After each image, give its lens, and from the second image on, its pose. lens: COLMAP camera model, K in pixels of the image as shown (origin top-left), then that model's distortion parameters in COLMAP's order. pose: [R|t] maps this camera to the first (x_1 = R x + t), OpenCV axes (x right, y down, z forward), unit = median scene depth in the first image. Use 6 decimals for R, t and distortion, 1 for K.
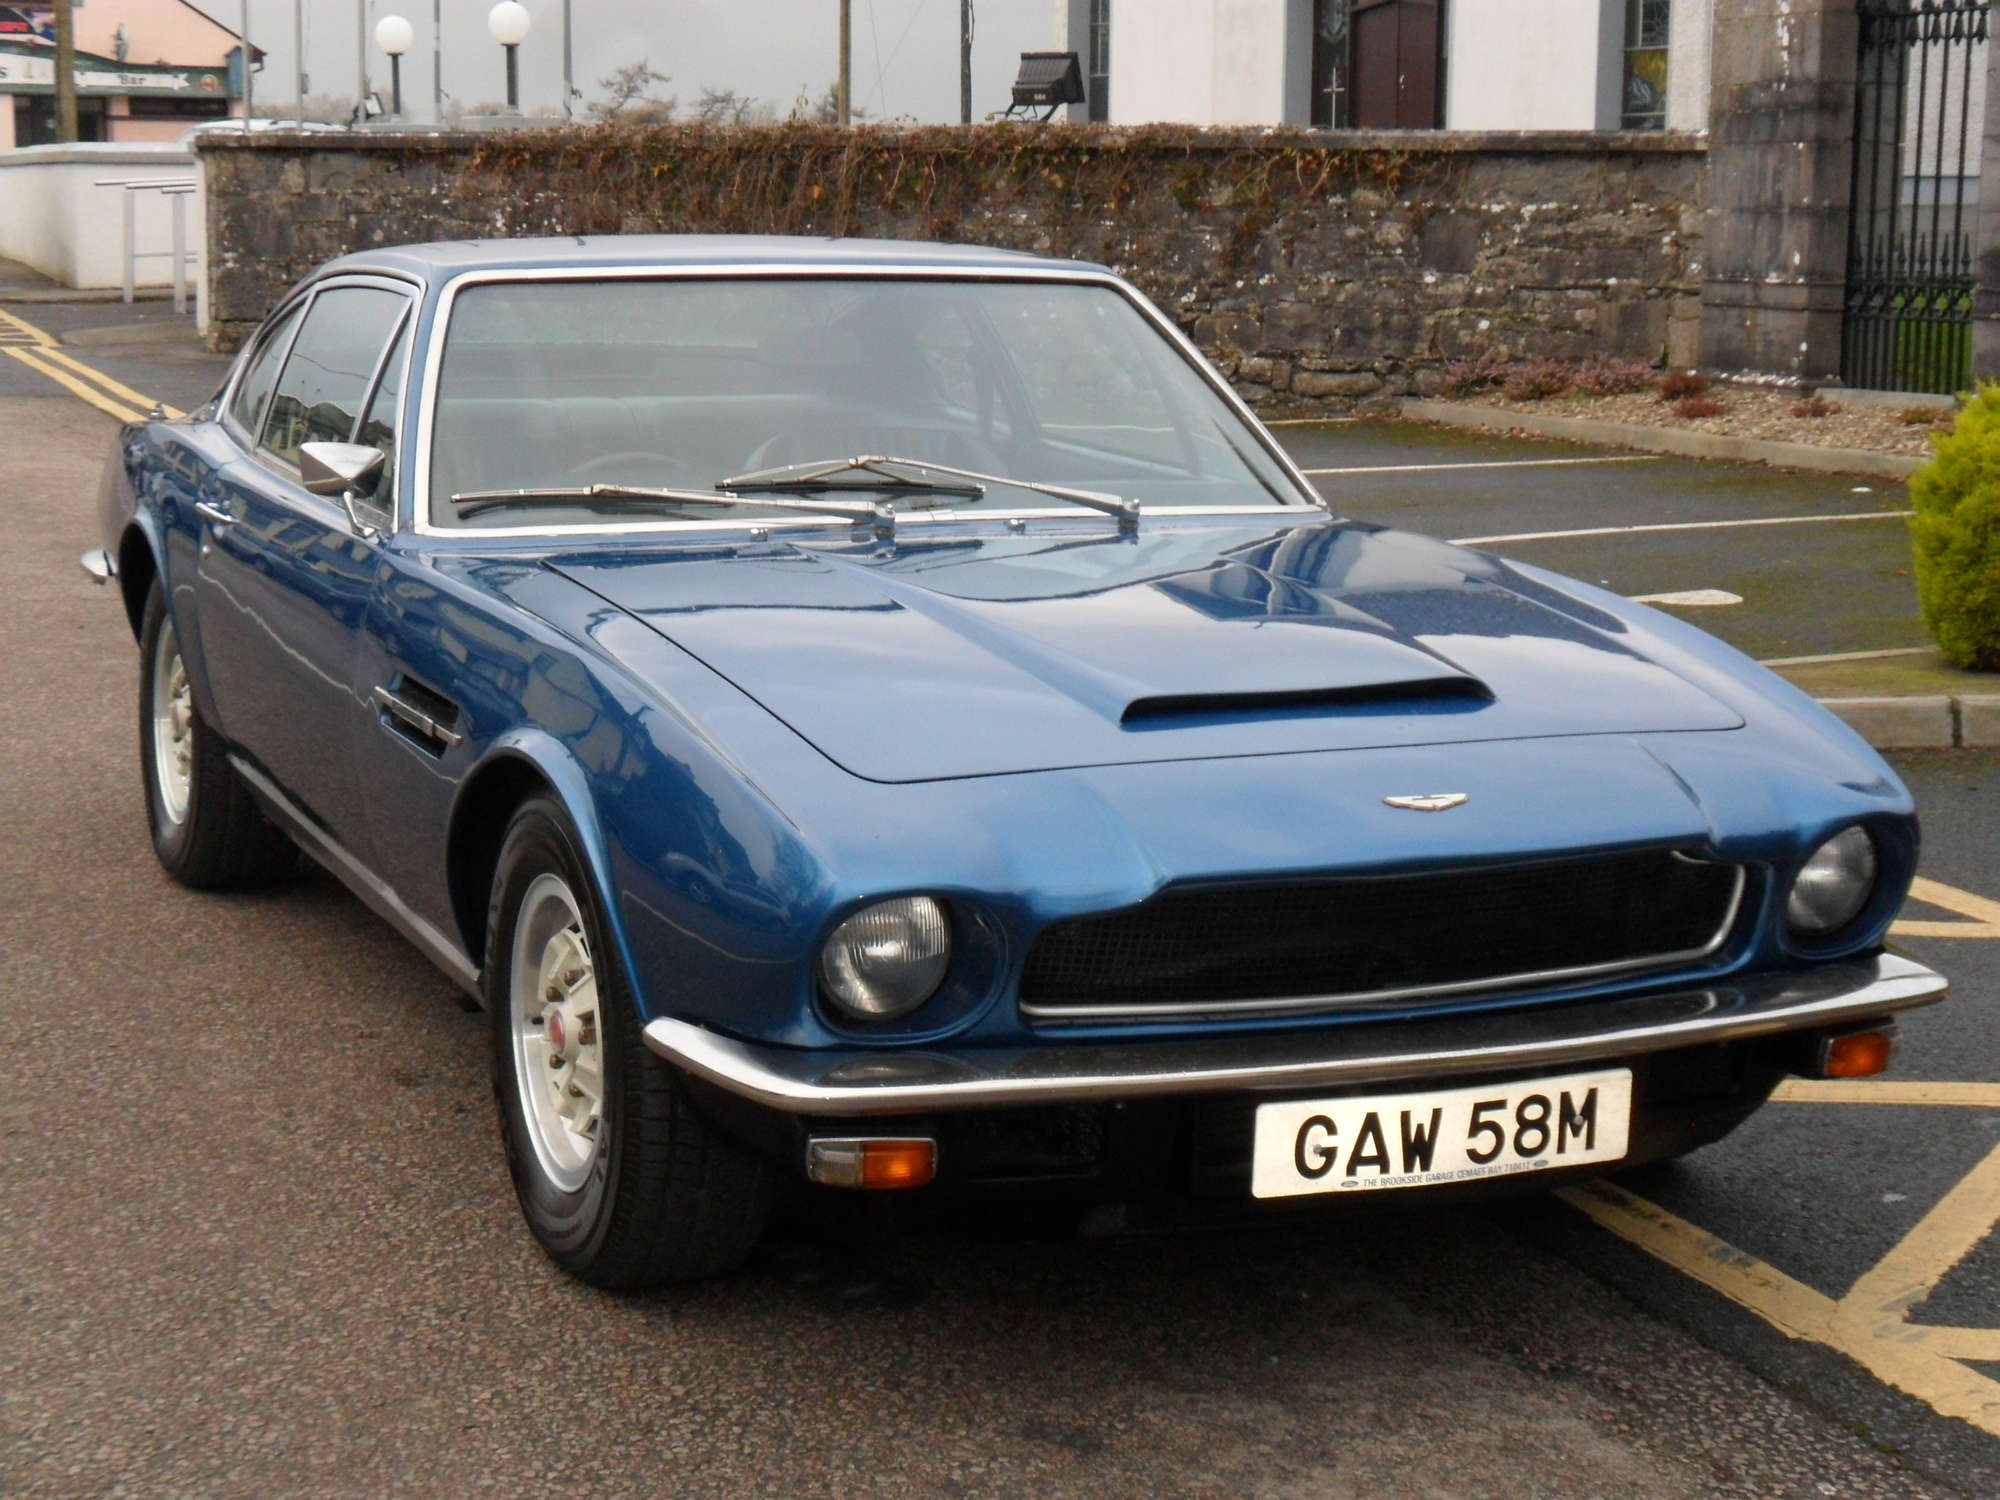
lens RADIAL K [[3593.3, 0, 1000.0], [0, 3593.3, 750.0], [0, 0, 1]] dist [0.010751, 0.244975]
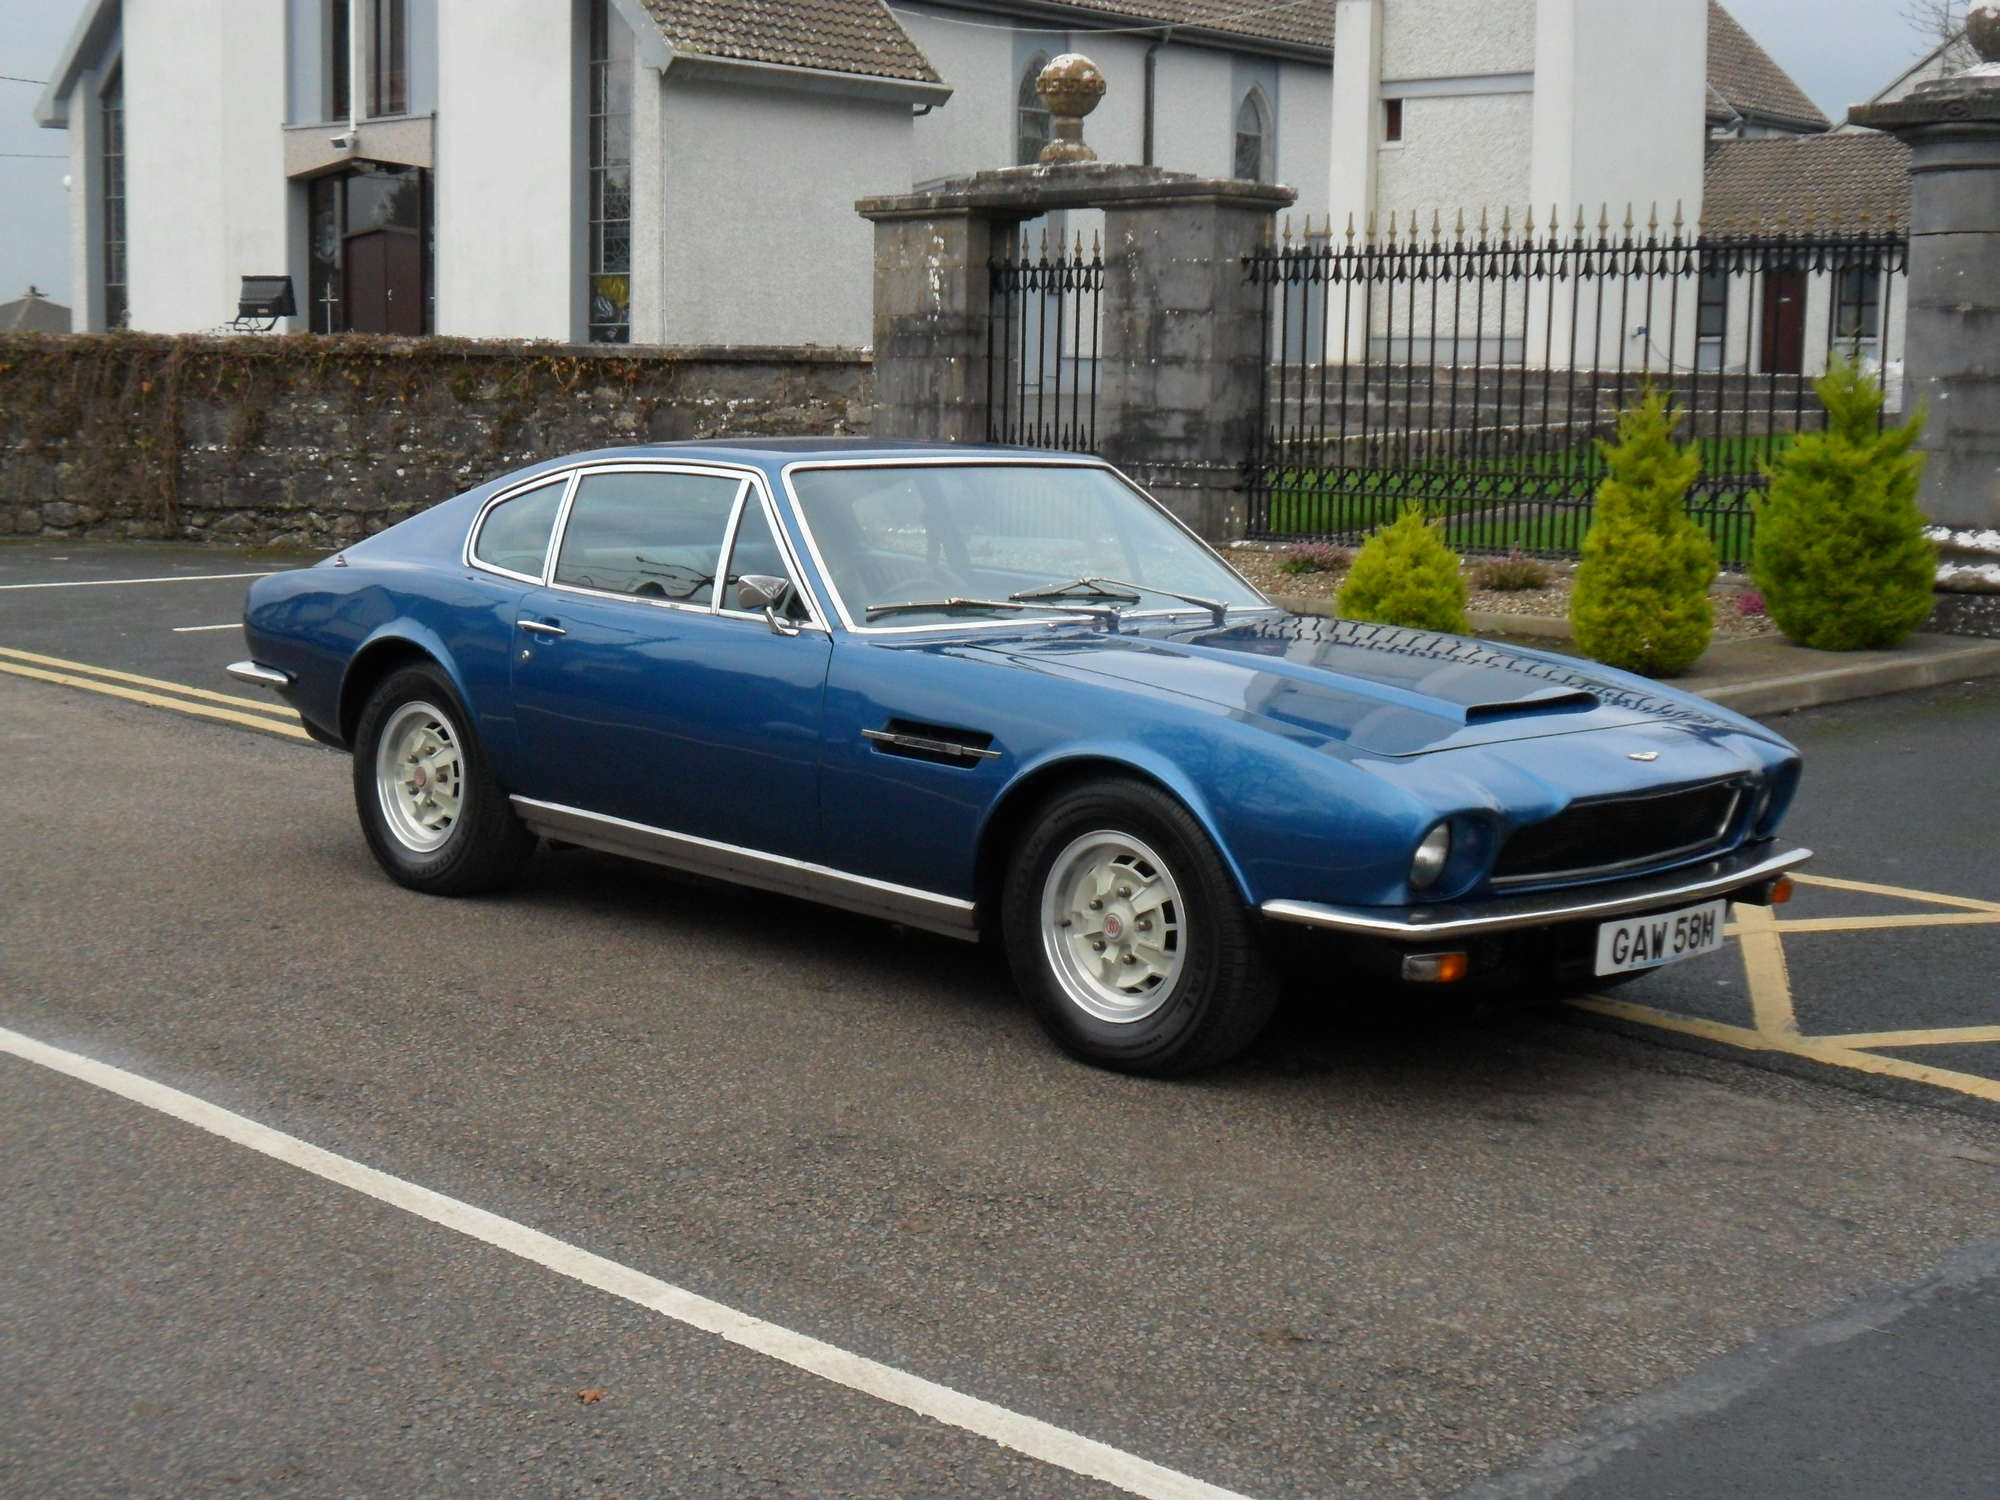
lens RADIAL K [[2998.3, 0, 1000.0], [0, 2998.3, 750.0], [0, 0, 1]] dist [-0.061783, 0.031290]
pose [[0.924427, -0.039587, 0.379300, -0.191491], [0.050747, 0.998522, -0.019464, 0.006184], [-0.377968, 0.037241, 0.925069, -0.070076]]
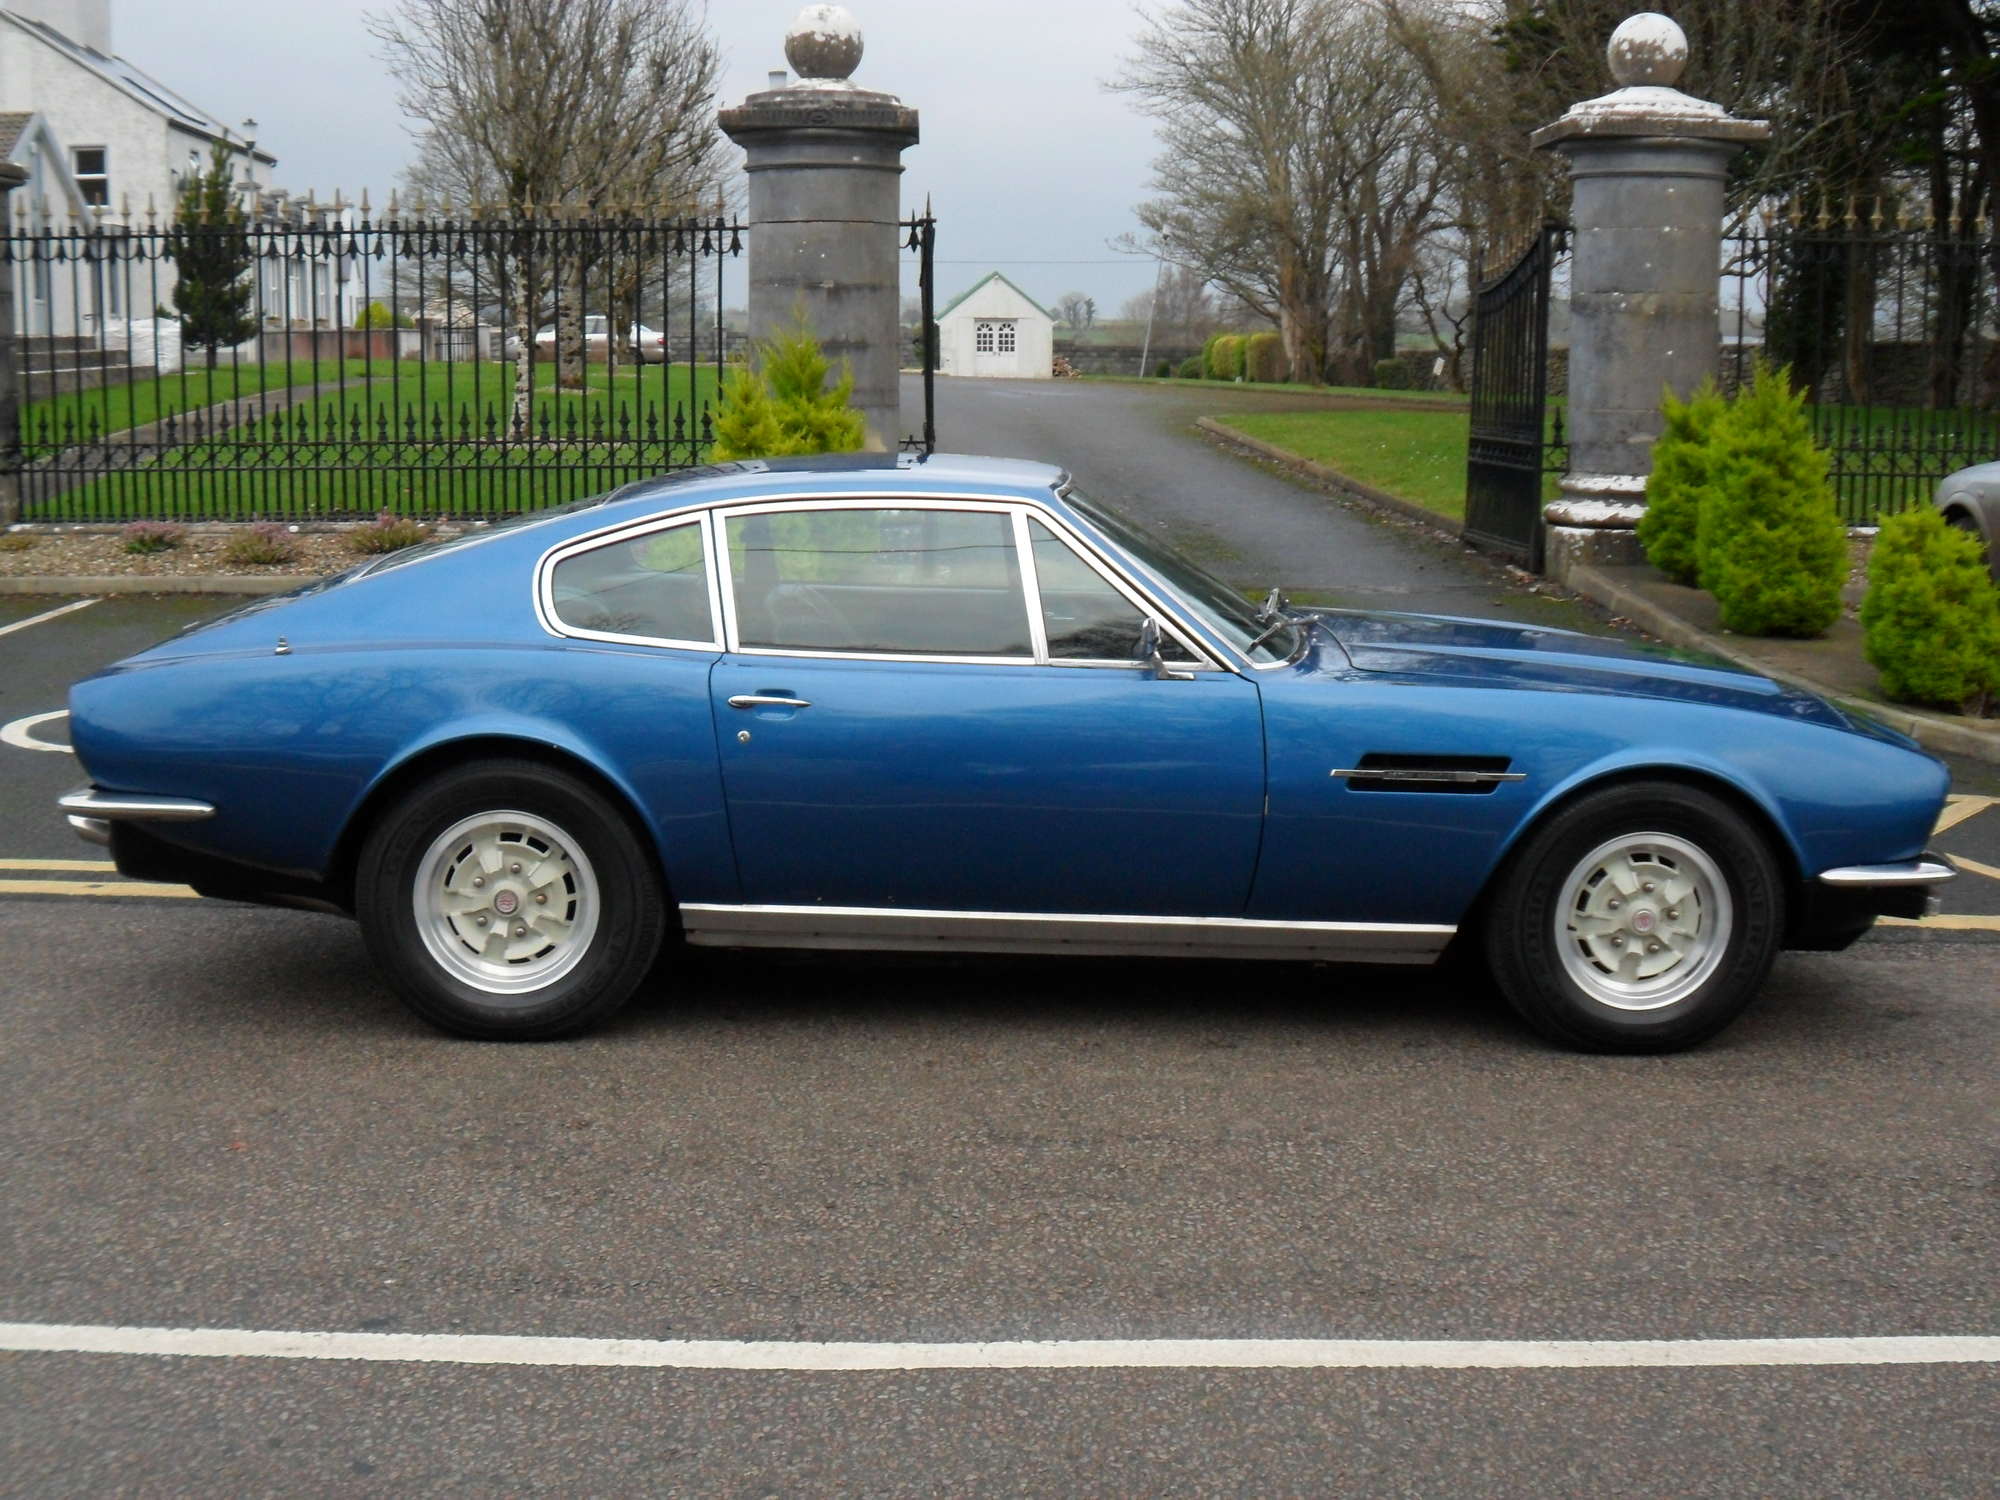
lens RADIAL K [[2476.9, 0, 1000.0], [0, 2476.9, 750.0], [0, 0, 1]] dist [-0.153080, 0.039962]
pose [[0.358662, -0.160945, 0.919488, -0.365214], [0.144725, 0.982701, 0.115557, -0.051332], [-0.922180, 0.091627, 0.375750, 0.232356]]
